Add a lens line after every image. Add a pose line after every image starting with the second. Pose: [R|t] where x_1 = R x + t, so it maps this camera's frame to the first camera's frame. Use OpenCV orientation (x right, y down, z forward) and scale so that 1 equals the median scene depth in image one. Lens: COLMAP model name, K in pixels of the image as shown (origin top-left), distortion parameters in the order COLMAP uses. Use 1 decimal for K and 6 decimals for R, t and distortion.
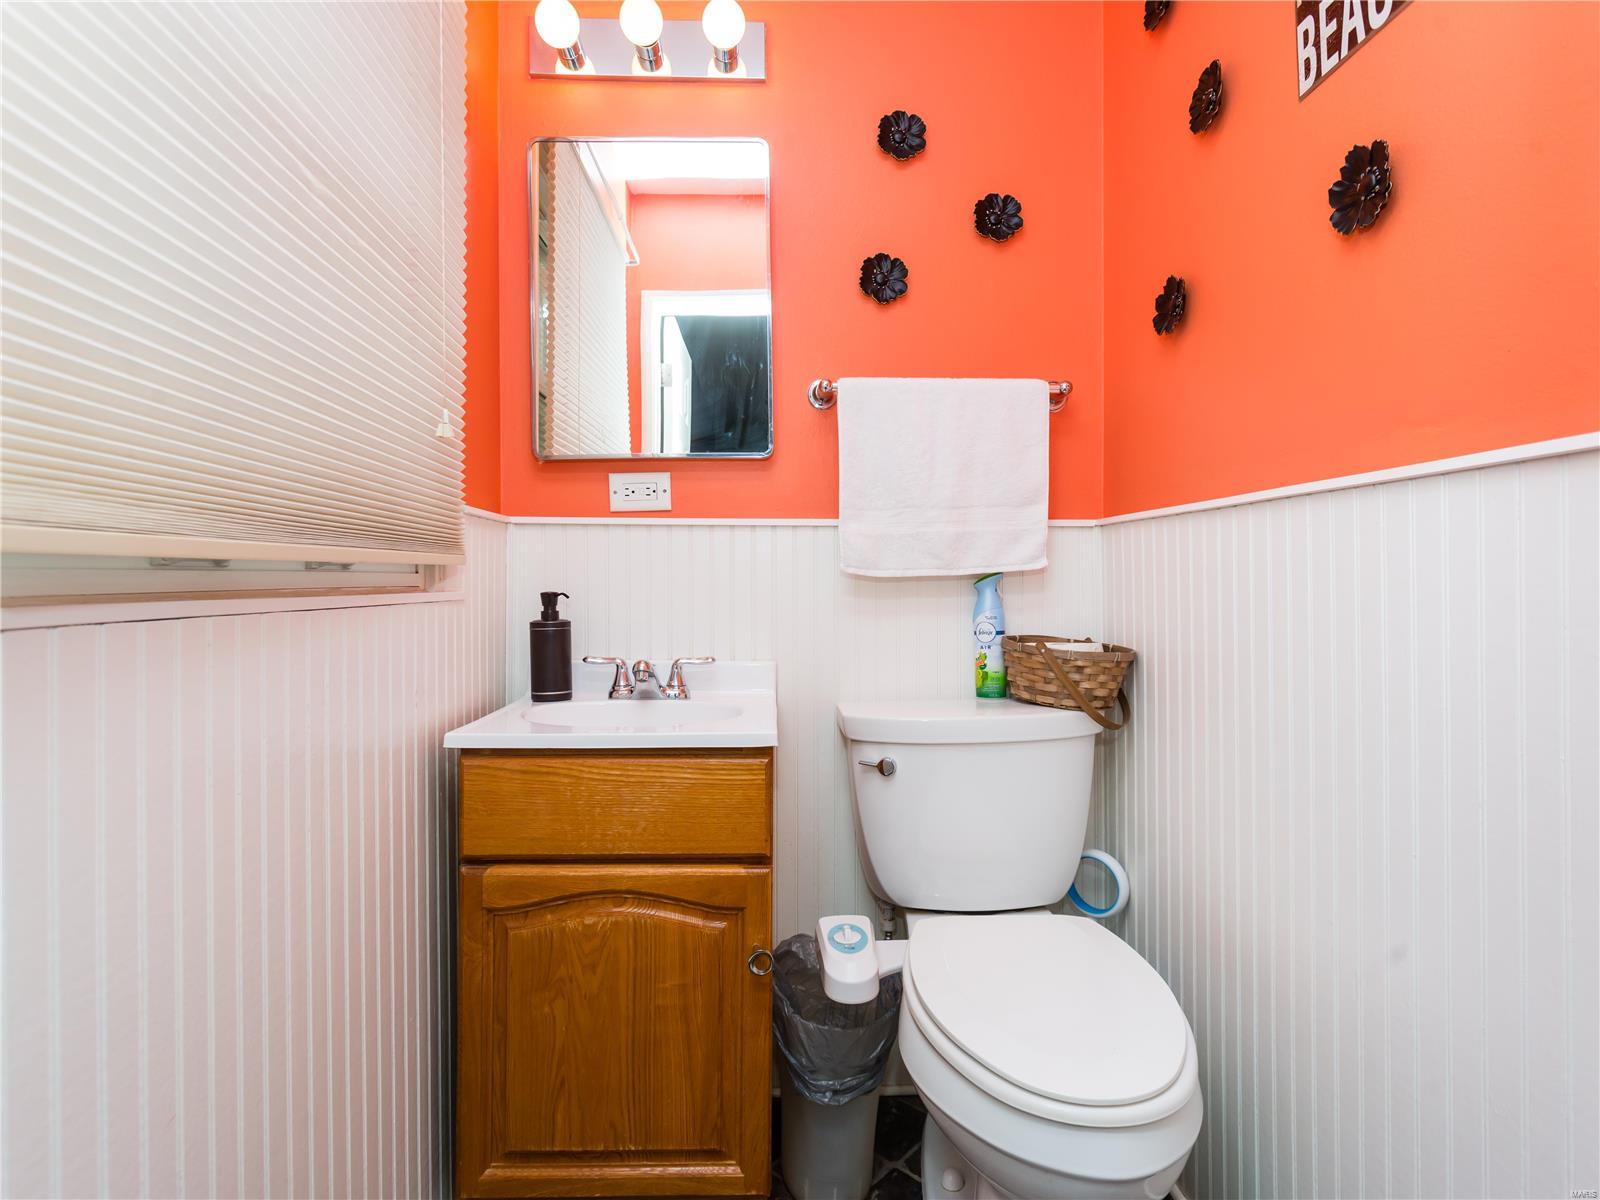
lens RADIAL K [[847.4, 0, 797.5], [0, 847.4, 600.7], [0, 0, 1]] dist [0.002844, 0.005454]
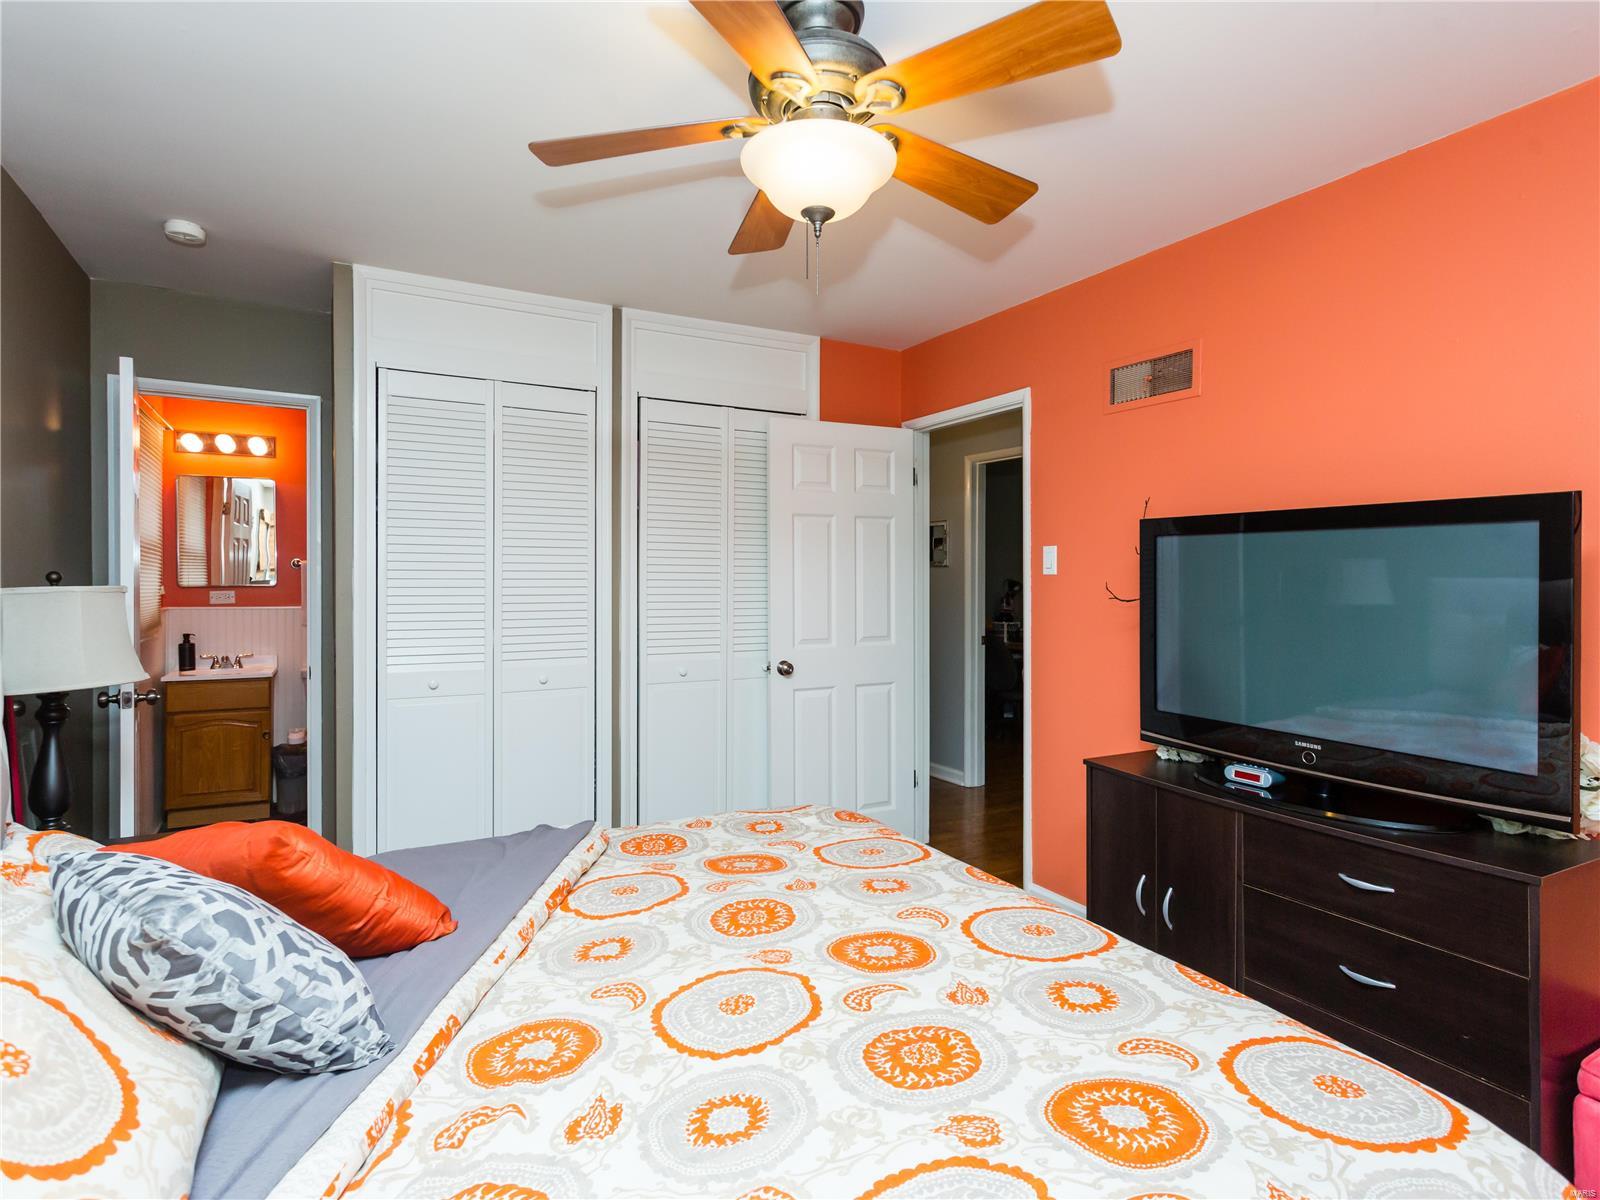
lens RADIAL K [[847.4, 0, 800.6], [0, 847.4, 592.9], [0, 0, 1]] dist [0.002844, 0.005454]
pose [[0.888102, 0.002537, 0.459639, 0.264197], [-0.000990, 0.999993, -0.003607, -0.151111], [-0.459645, 0.002748, 0.888098, -2.798009]]
